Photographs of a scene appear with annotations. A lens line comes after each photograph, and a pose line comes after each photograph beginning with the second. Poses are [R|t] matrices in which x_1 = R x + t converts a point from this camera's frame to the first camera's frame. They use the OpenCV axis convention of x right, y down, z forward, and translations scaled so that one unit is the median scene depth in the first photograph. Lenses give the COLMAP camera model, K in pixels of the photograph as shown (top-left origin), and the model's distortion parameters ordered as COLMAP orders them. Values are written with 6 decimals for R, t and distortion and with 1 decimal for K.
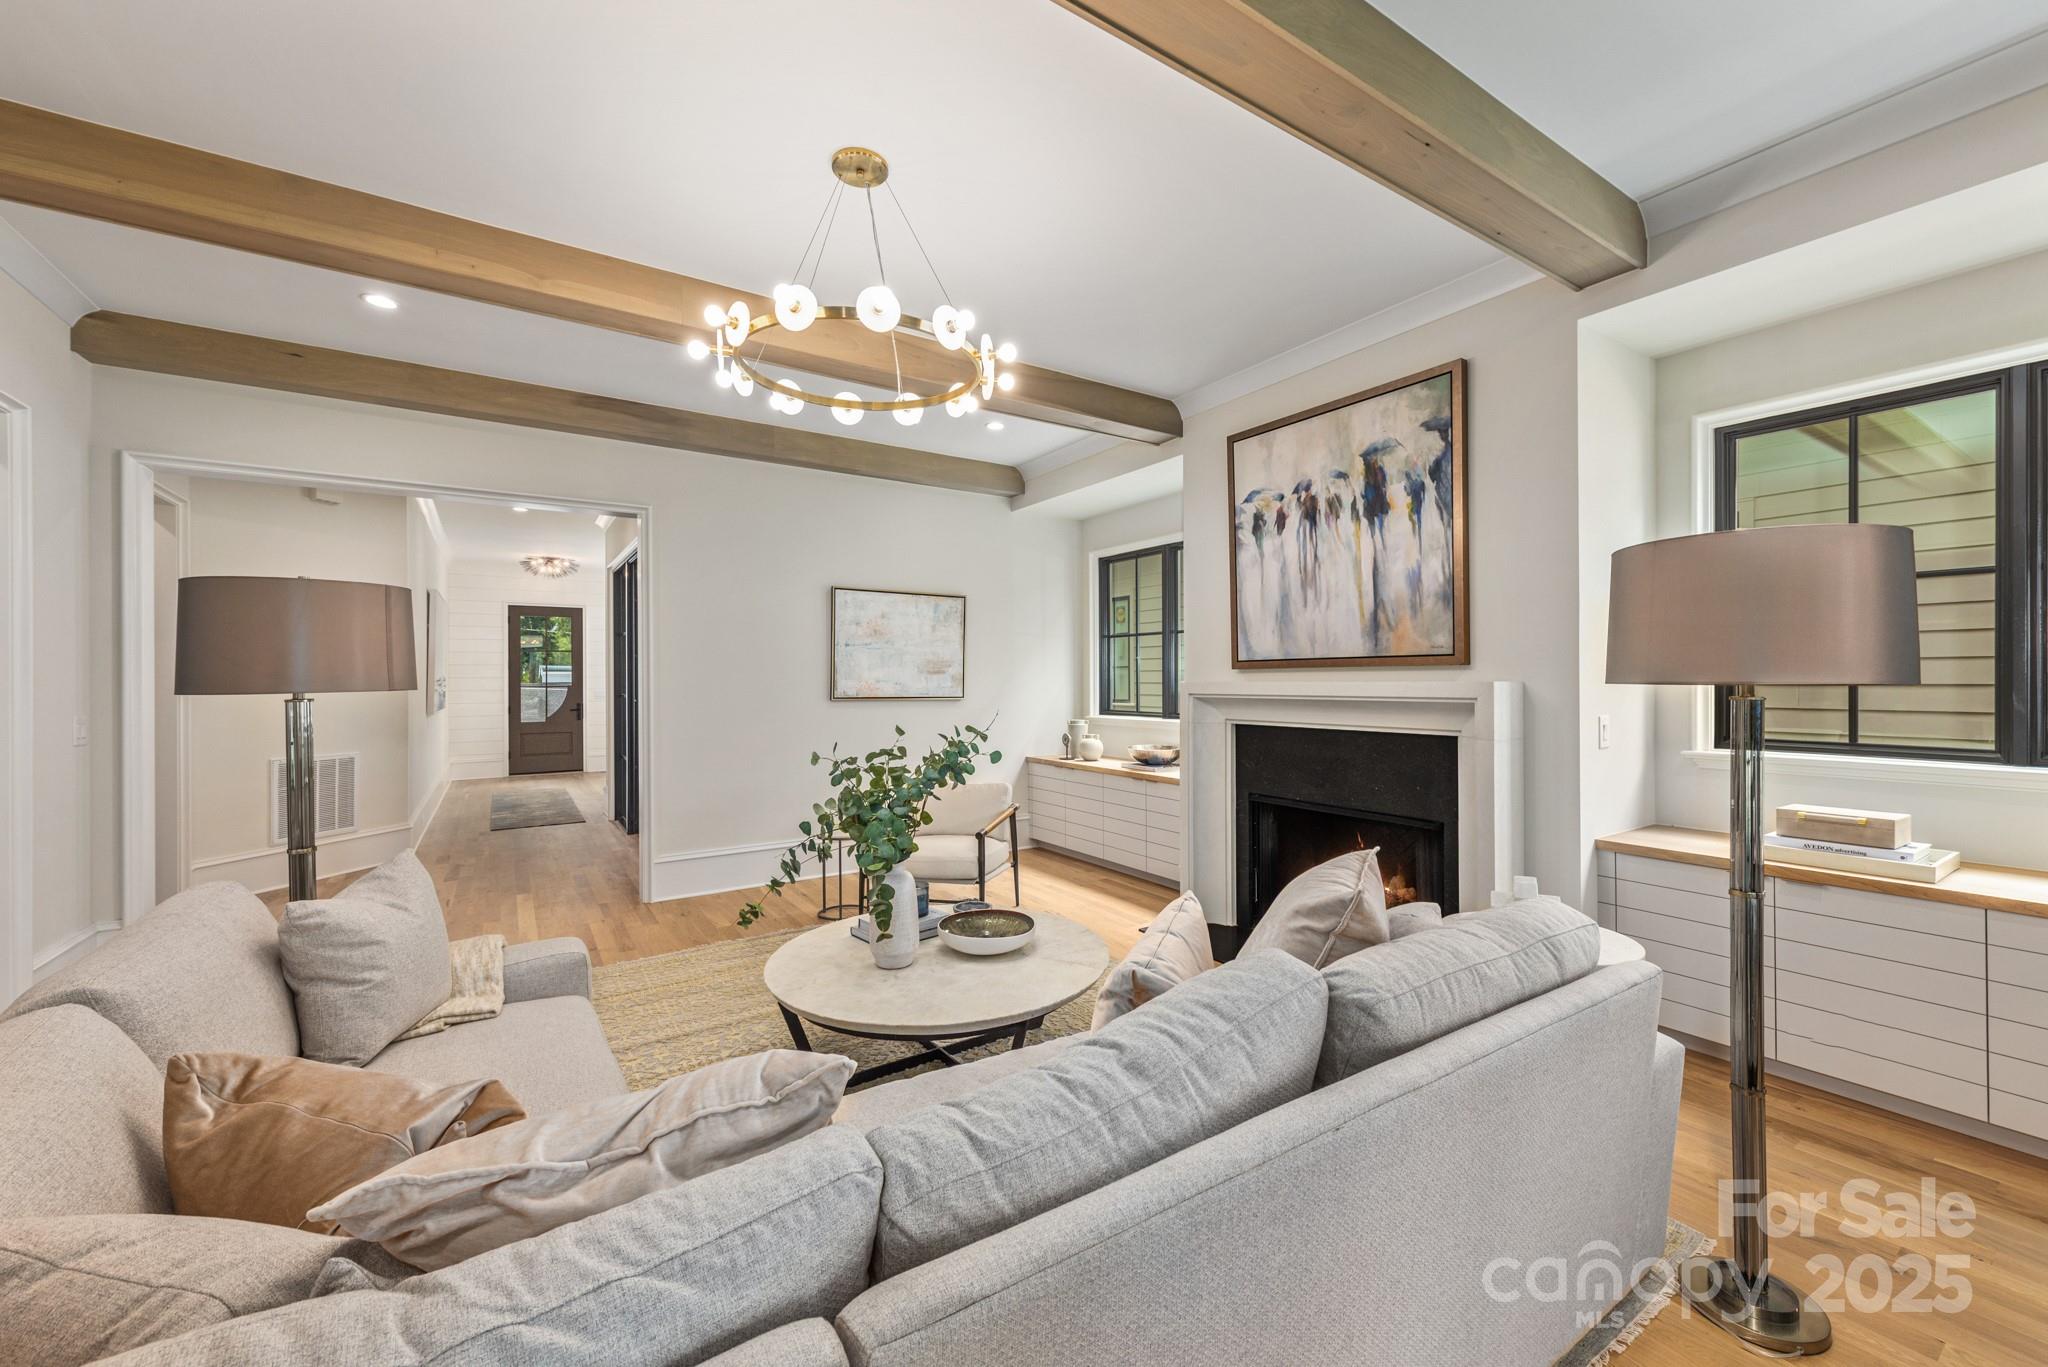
lens RADIAL K [[813.0, 0, 1019.9], [0, 813.0, 680.6], [0, 0, 1]] dist [0.014253, -0.003655]
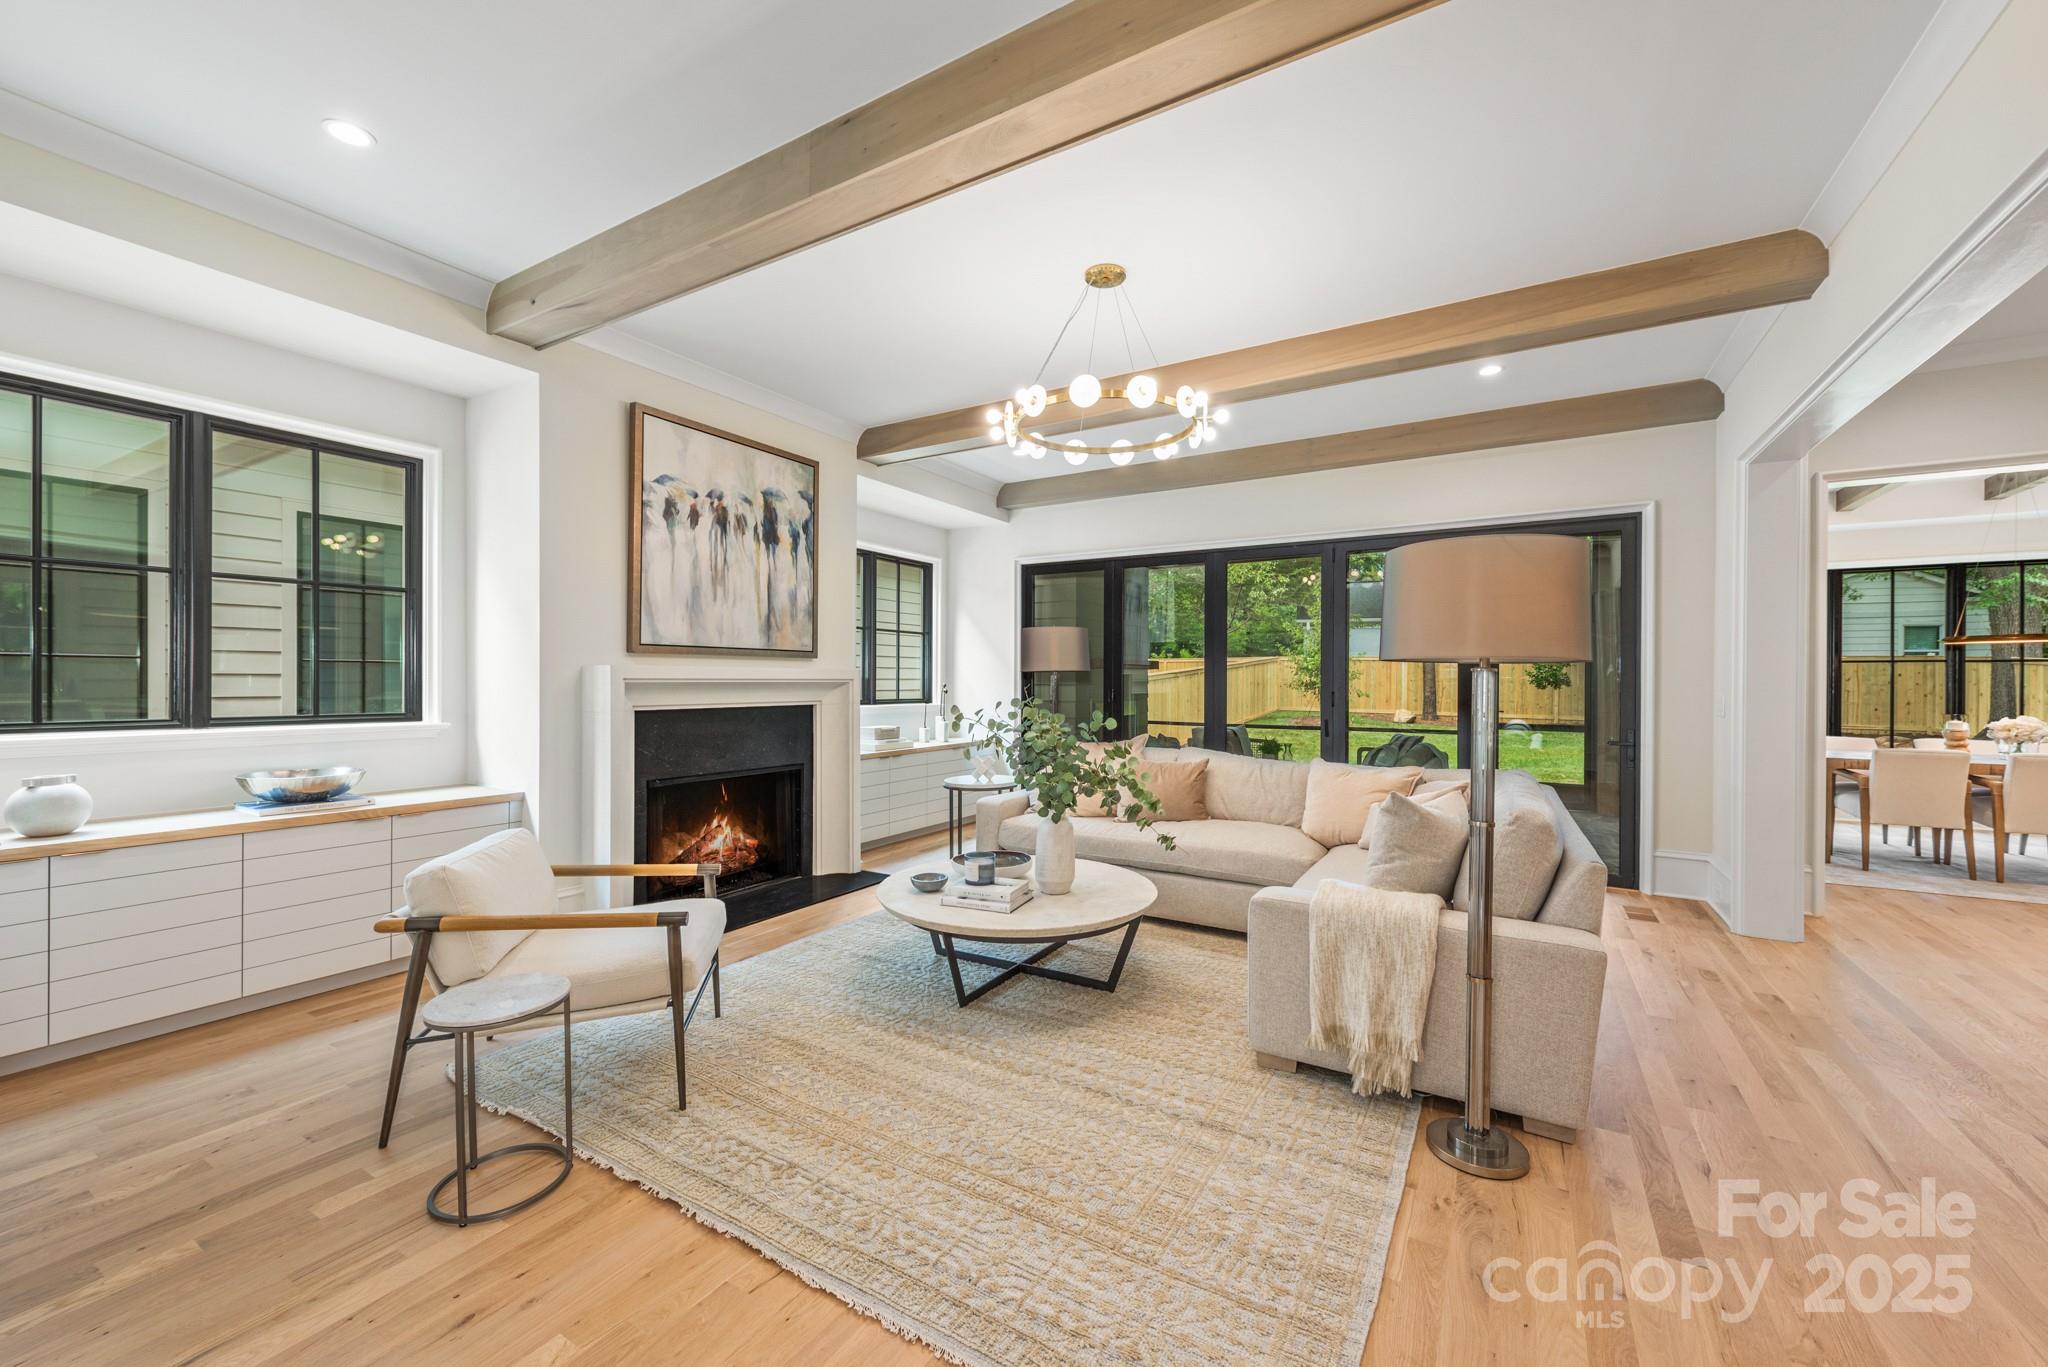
lens RADIAL K [[813.0, 0, 1024.2], [0, 813.0, 678.8], [0, 0, 1]] dist [0.014253, -0.003655]
pose [[-0.439285, 0.002475, 0.898344, -0.869377], [-0.006652, 0.999960, -0.006008, 0.021765], [-0.898323, -0.008615, -0.439251, 1.125310]]
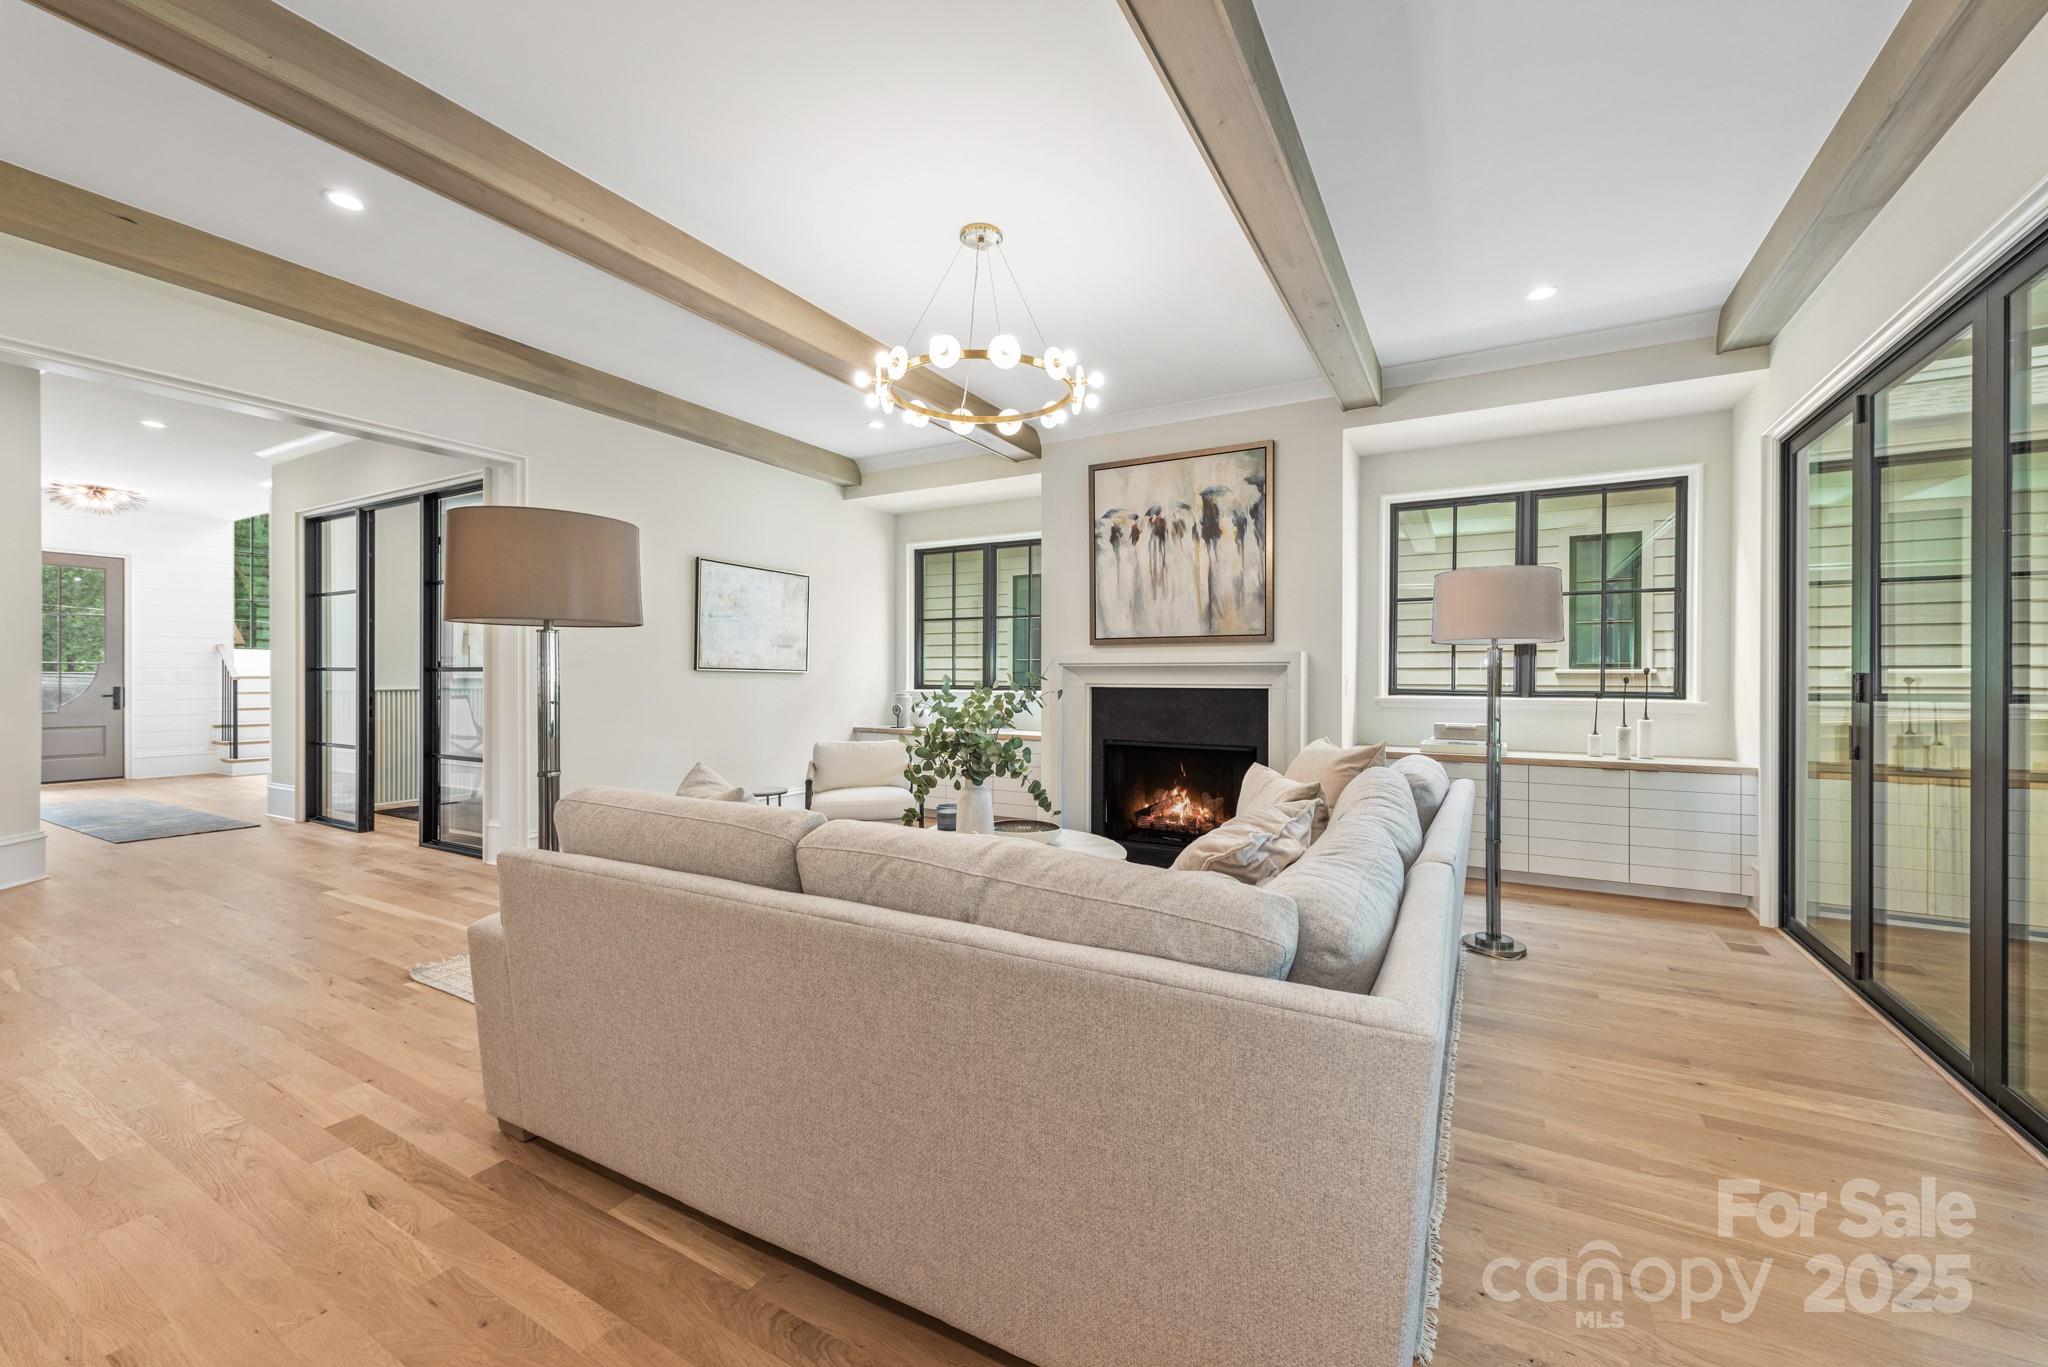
lens RADIAL K [[813.0, 0, 1023.9], [0, 813.0, 685.0], [0, 0, 1]] dist [0.014253, -0.003655]
pose [[0.891157, 0.004219, 0.453675, -0.470891], [-0.008121, 0.999945, 0.006654, 0.046639], [-0.453622, -0.009614, 0.891142, -0.120943]]
